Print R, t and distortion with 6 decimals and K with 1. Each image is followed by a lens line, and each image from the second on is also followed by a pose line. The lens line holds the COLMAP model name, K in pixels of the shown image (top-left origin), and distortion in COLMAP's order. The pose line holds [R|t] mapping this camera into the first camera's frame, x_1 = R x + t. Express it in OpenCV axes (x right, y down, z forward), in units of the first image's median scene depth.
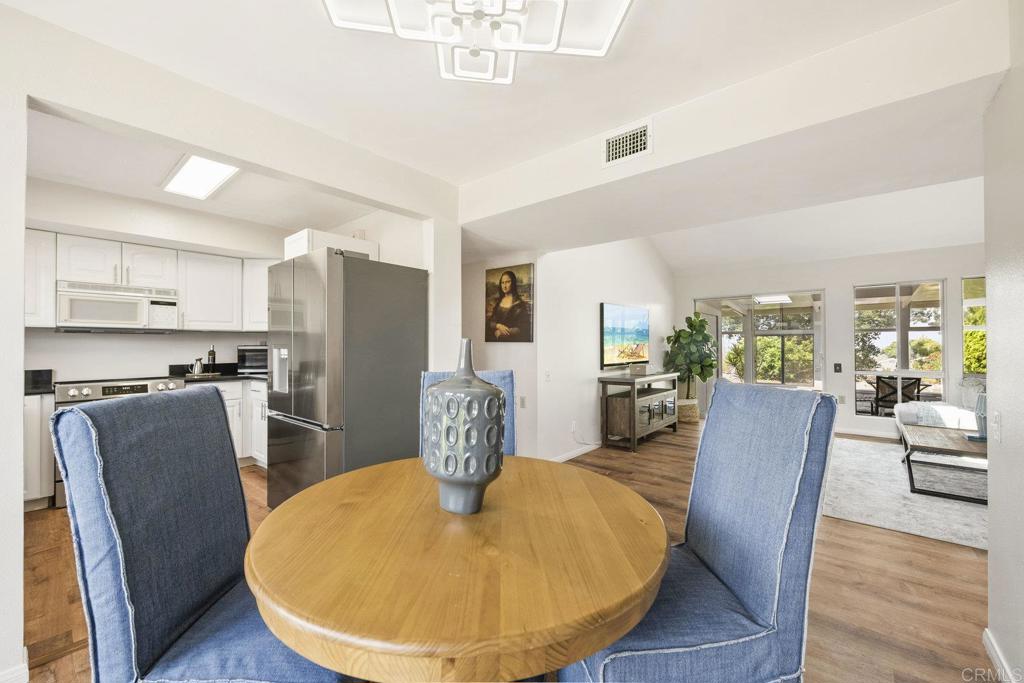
lens RADIAL K [[398.4, 0, 503.8], [0, 398.4, 343.2], [0, 0, 1]] dist [-0.003830, -0.000406]
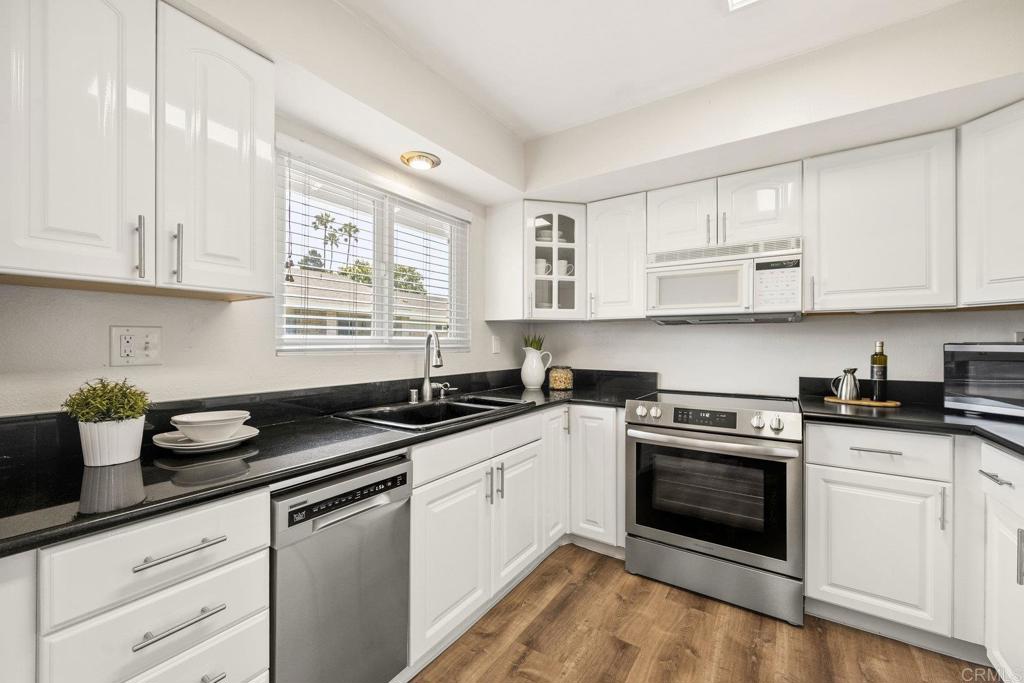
lens RADIAL K [[398.4, 0, 518.6], [0, 398.4, 341.8], [0, 0, 1]] dist [-0.003830, -0.000406]
pose [[0.124669, -0.000190, -0.992198, -0.364060], [0.004717, 0.999989, 0.000401, 0.003437], [0.992187, -0.004730, 0.124669, 0.588032]]
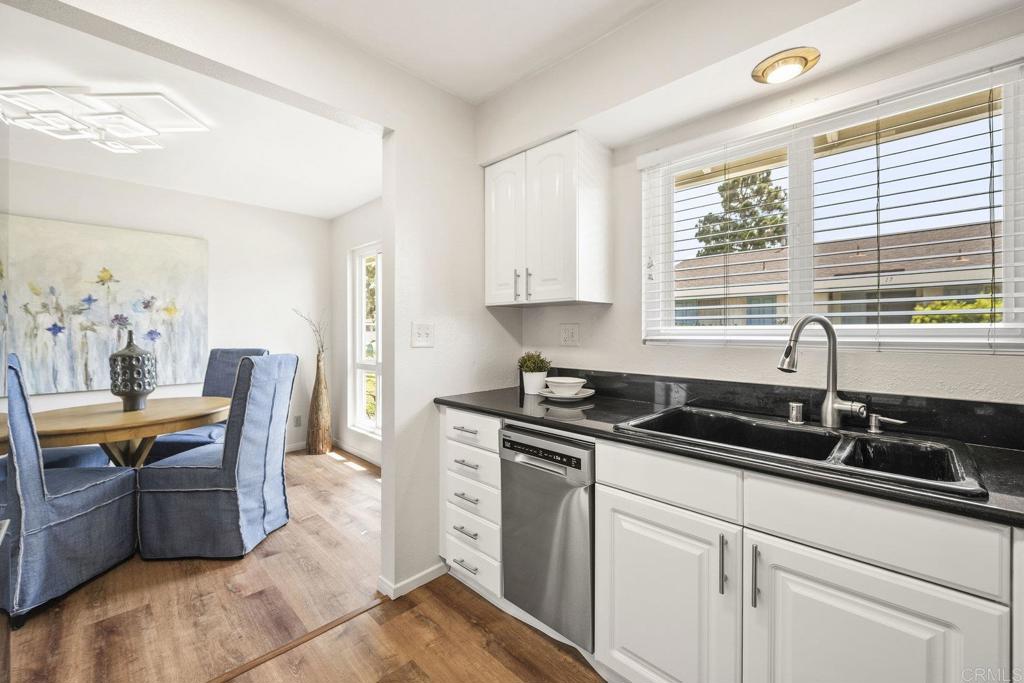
lens RADIAL K [[398.4, 0, 512.6], [0, 398.4, 335.2], [0, 0, 1]] dist [-0.003830, -0.000406]
pose [[-0.998724, -0.001562, 0.050478, -0.687240], [-0.001491, 0.999998, 0.001439, 0.005111], [-0.050481, 0.001362, -0.998724, 0.904976]]
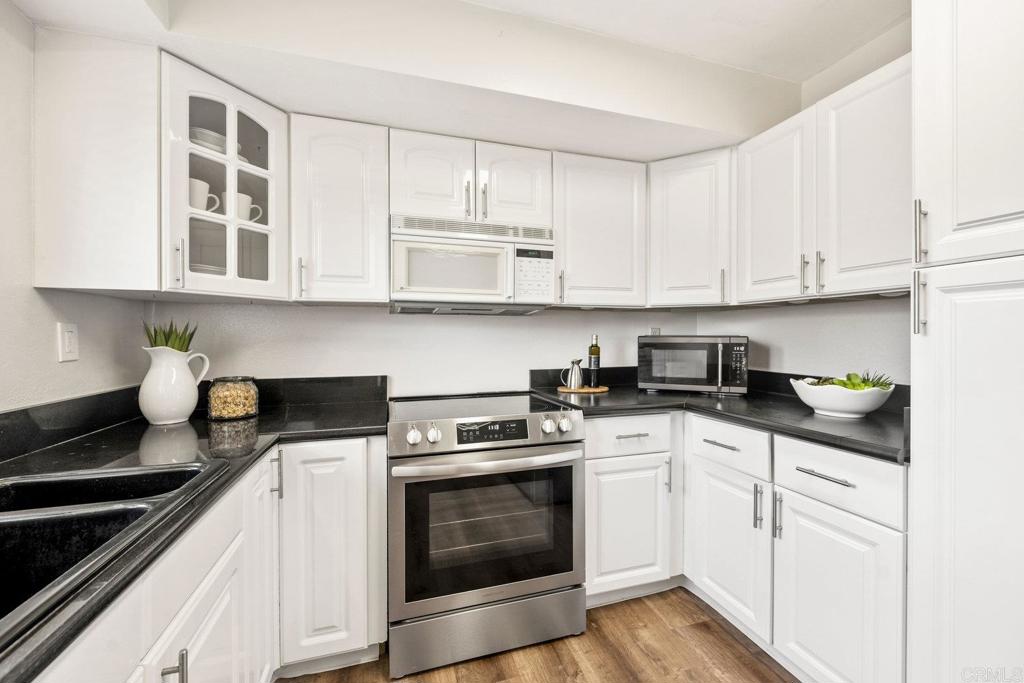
lens RADIAL K [[398.4, 0, 511.9], [0, 398.4, 336.9], [0, 0, 1]] dist [-0.003830, -0.000406]
pose [[0.842333, 0.003221, -0.538949, -0.613537], [0.003156, 0.999936, 0.010908, 0.001788], [0.538949, -0.010889, 0.842268, 0.556624]]
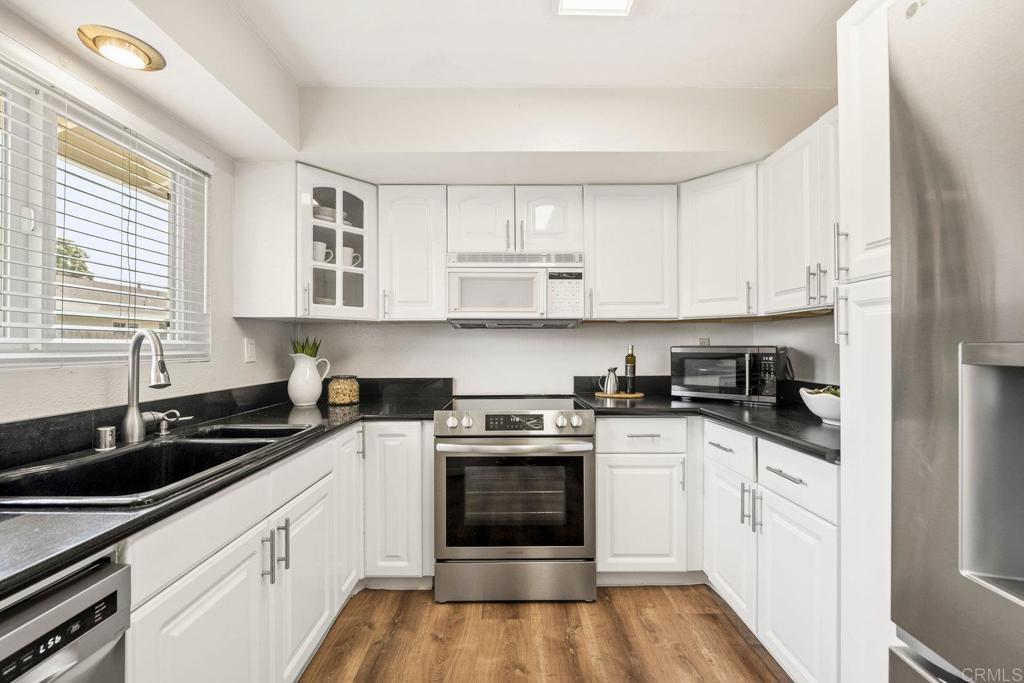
lens RADIAL K [[398.4, 0, 510.9], [0, 398.4, 345.2], [0, 0, 1]] dist [-0.003830, -0.000406]
pose [[0.652834, -0.001588, -0.757499, -0.461728], [0.006273, 0.999975, 0.003310, 0.002059], [0.757475, -0.006913, 0.652827, 0.552044]]
